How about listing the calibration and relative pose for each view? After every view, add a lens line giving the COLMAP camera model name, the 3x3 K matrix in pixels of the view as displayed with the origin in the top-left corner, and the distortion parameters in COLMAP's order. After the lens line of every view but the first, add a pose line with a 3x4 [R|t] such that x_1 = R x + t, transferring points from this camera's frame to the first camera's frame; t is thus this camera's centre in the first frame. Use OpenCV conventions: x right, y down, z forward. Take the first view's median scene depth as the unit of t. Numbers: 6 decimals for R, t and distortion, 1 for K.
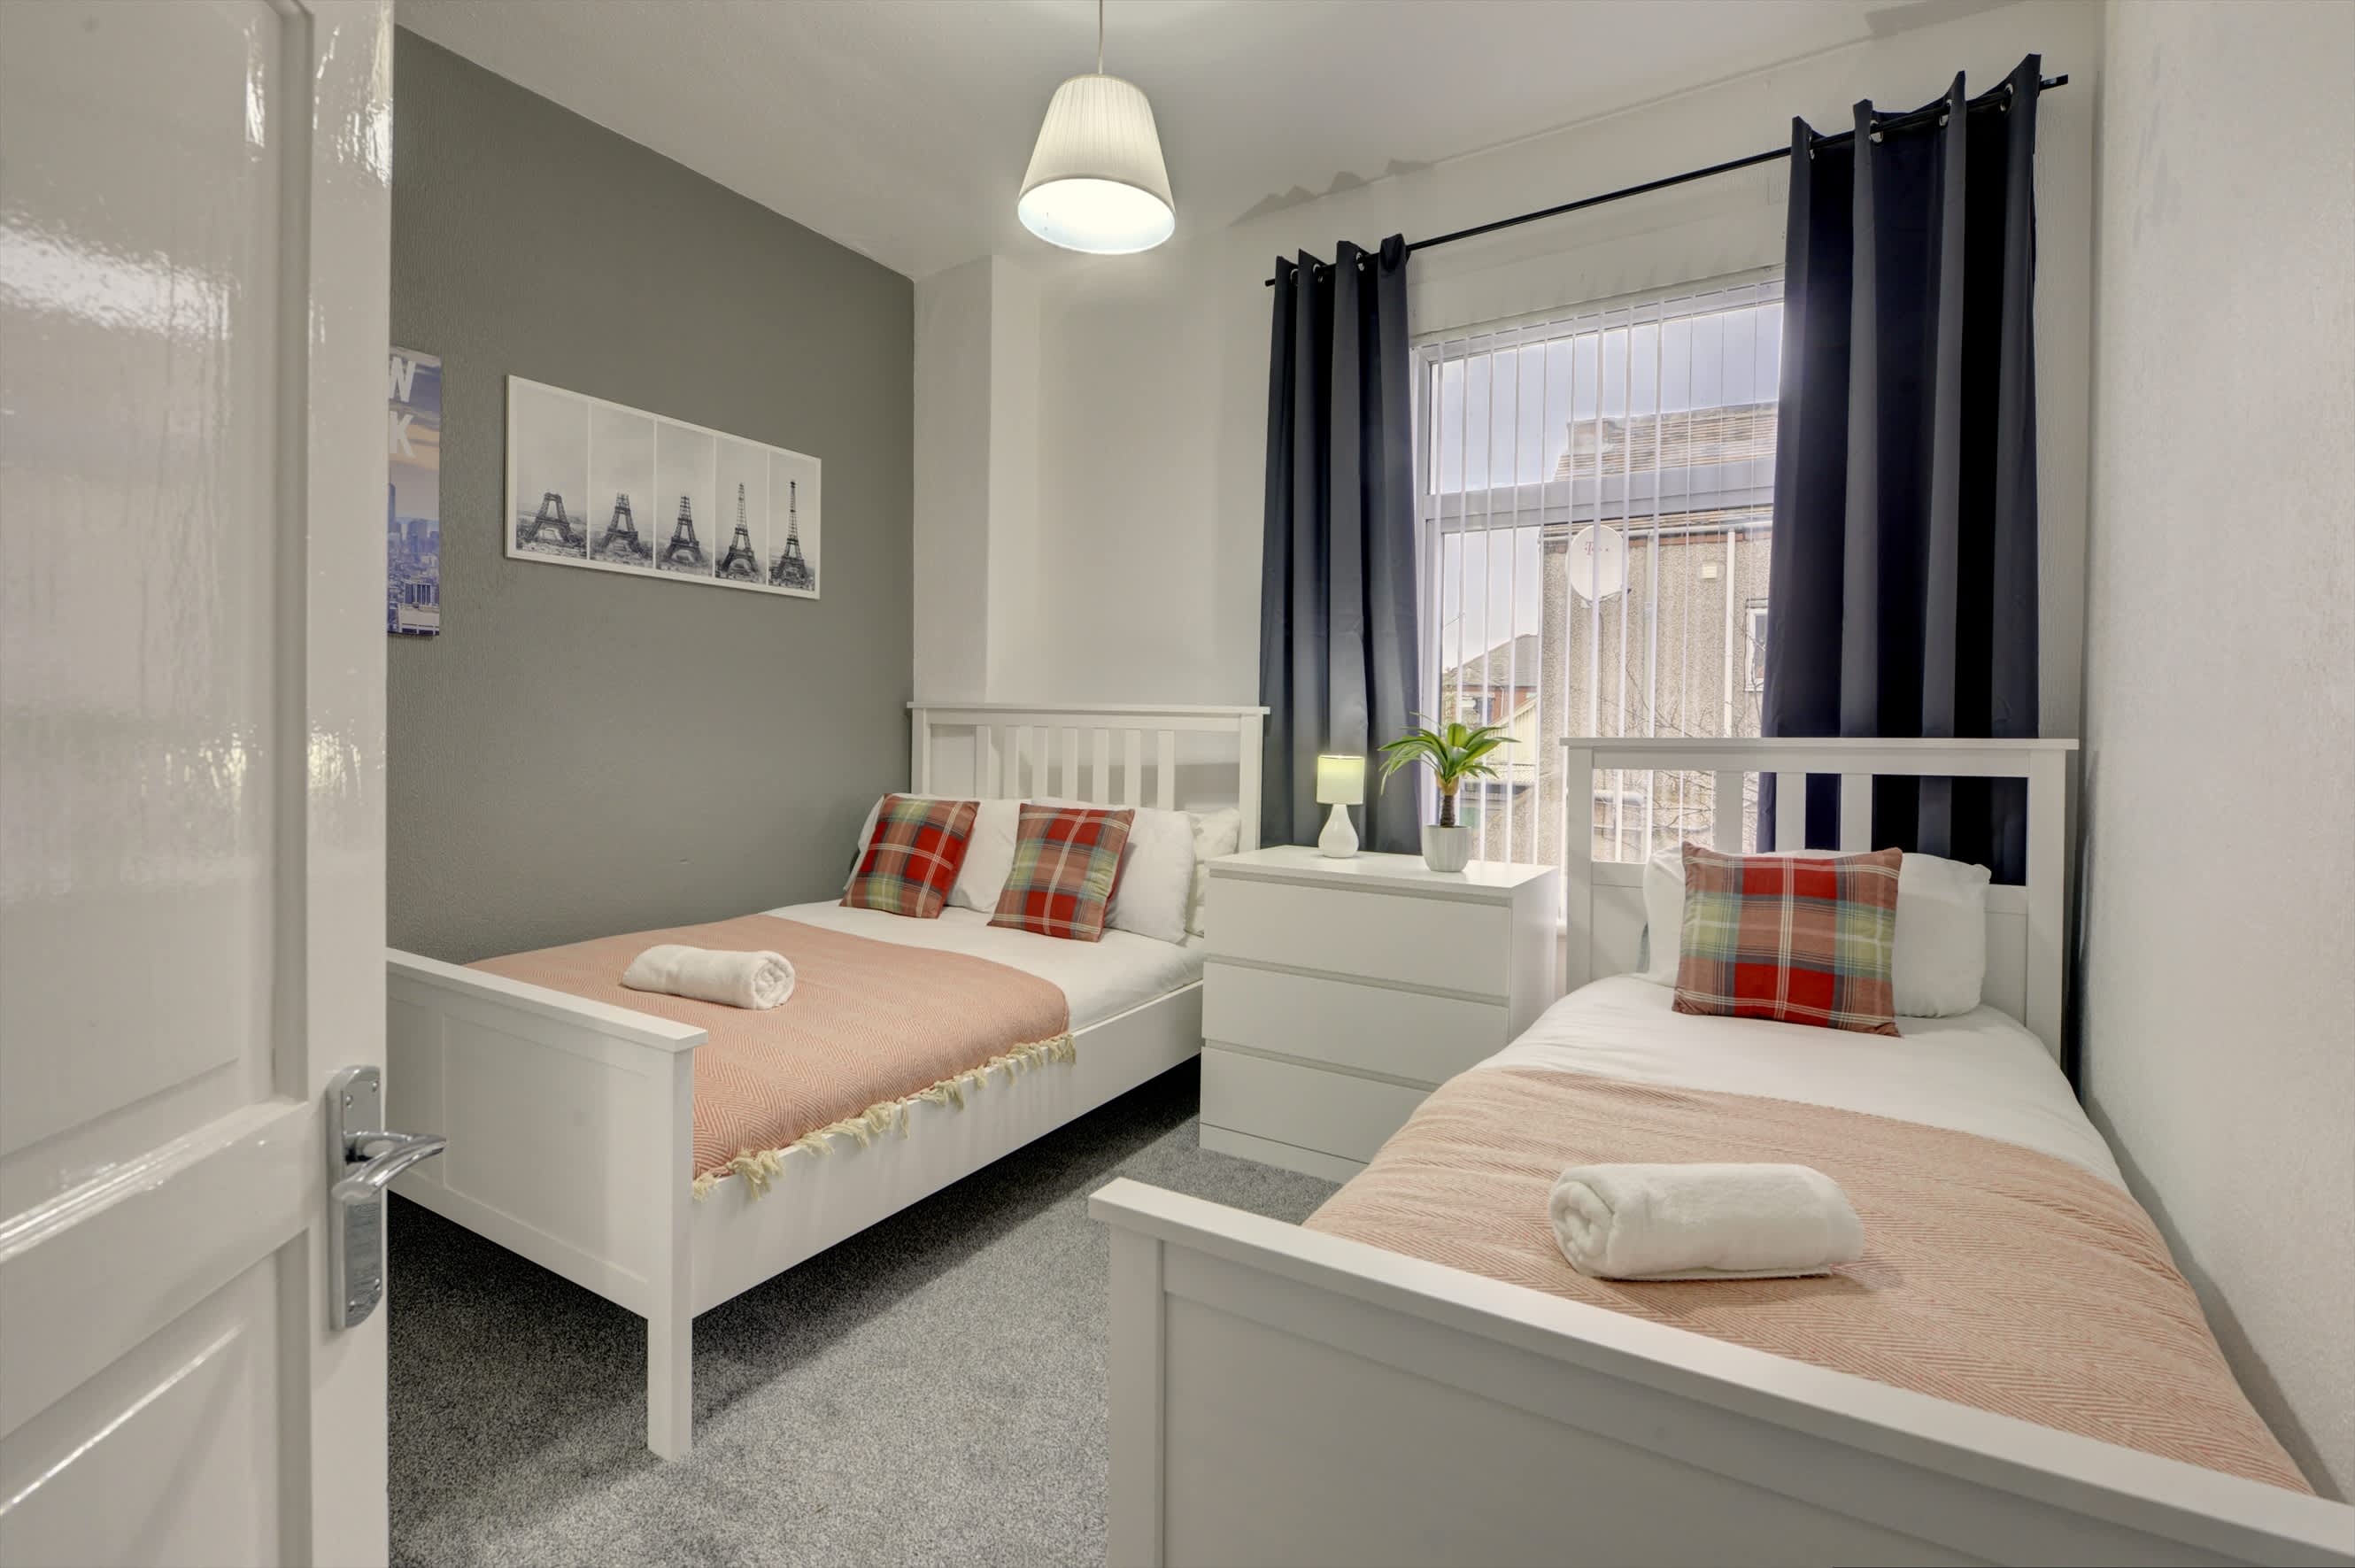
lens RADIAL K [[1063.1, 0, 1183.7], [0, 1063.1, 748.8], [0, 0, 1]] dist [-0.009598, -0.000458]
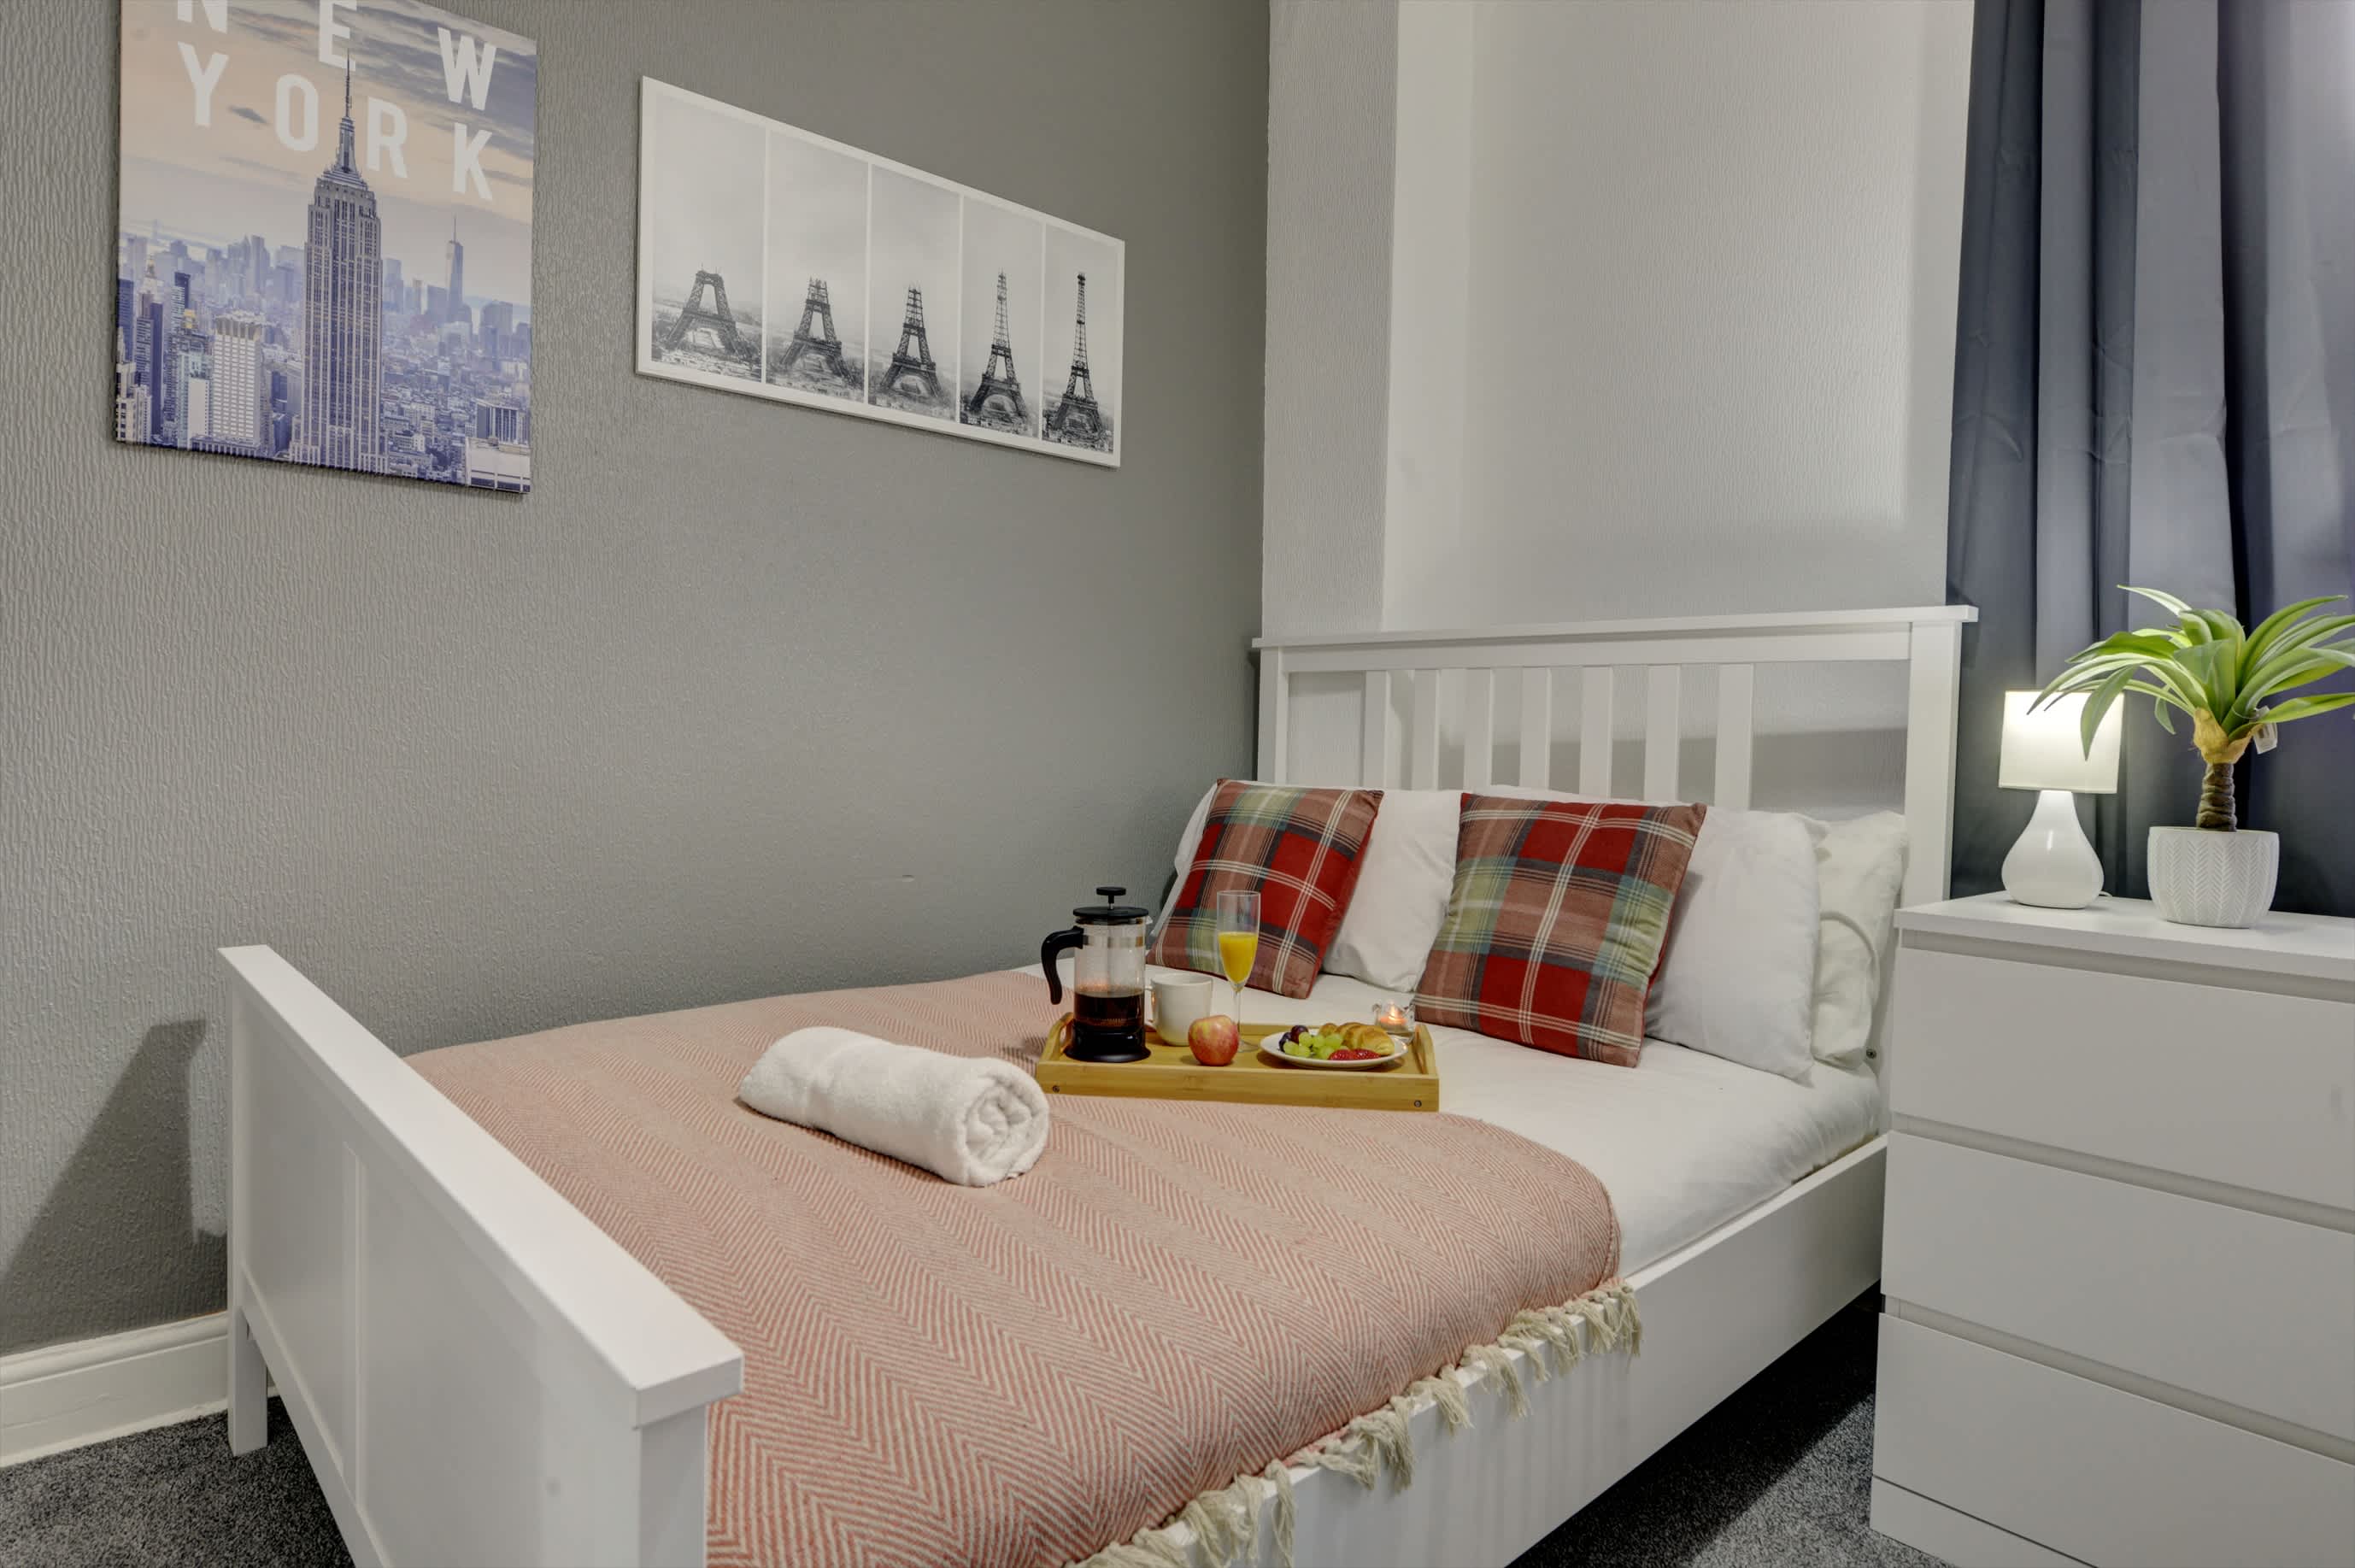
lens RADIAL K [[1279.3, 0, 1173.2], [0, 1279.3, 769.9], [0, 0, 1]] dist [-0.006986, -0.000526]
pose [[0.956359, 0.011962, -0.291950, -0.112897], [-0.012534, 0.999921, -0.000088, 0.044979], [0.291926, 0.003743, 0.956434, 0.358438]]
